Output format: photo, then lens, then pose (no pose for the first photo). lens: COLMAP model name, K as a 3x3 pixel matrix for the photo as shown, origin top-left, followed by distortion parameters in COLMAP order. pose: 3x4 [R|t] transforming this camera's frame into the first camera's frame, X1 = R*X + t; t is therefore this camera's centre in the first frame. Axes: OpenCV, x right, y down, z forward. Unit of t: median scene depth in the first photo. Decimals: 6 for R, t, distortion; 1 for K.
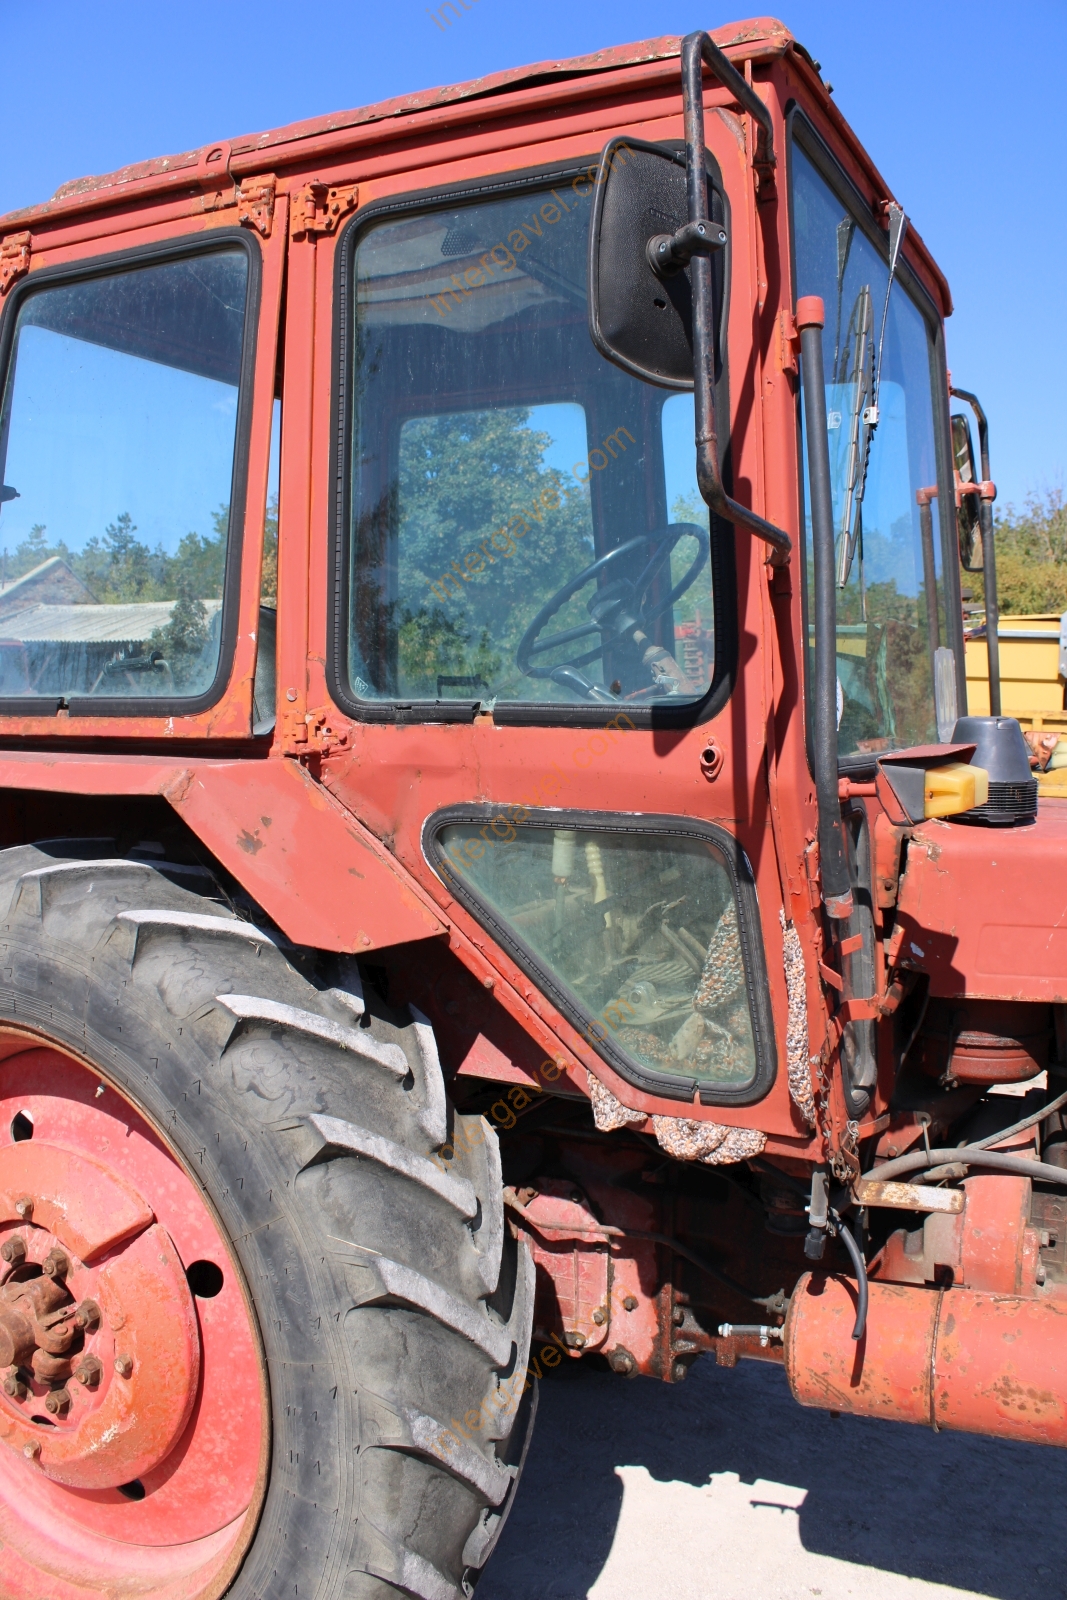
lens RADIAL K [[1333.8, 0, 537.6], [0, 1333.8, 803.4], [0, 0, 1]] dist [-0.162164, 0.143000]
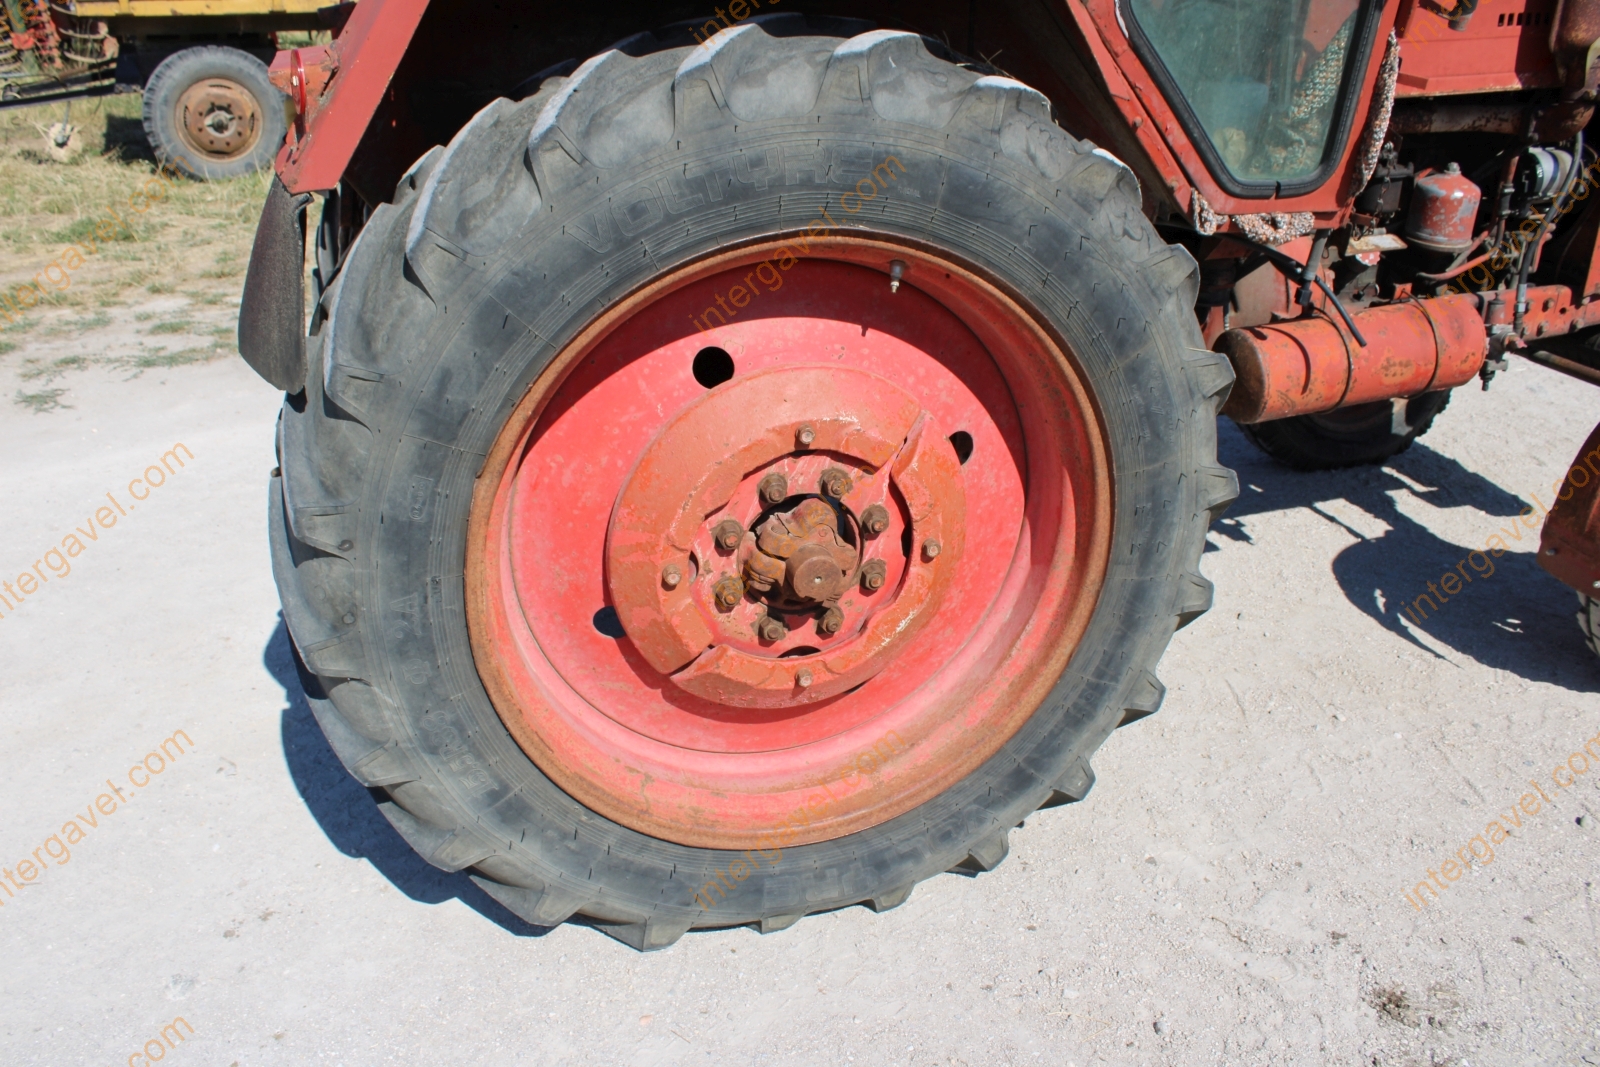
lens RADIAL K [[1333.8, 0, 794.7], [0, 1333.8, 535.9], [0, 0, 1]] dist [-0.162164, 0.143000]
pose [[0.733352, -0.303404, 0.608393, -1.090391], [0.059439, 0.920080, 0.387194, 0.012403], [-0.677246, -0.247787, 0.692777, 0.361156]]
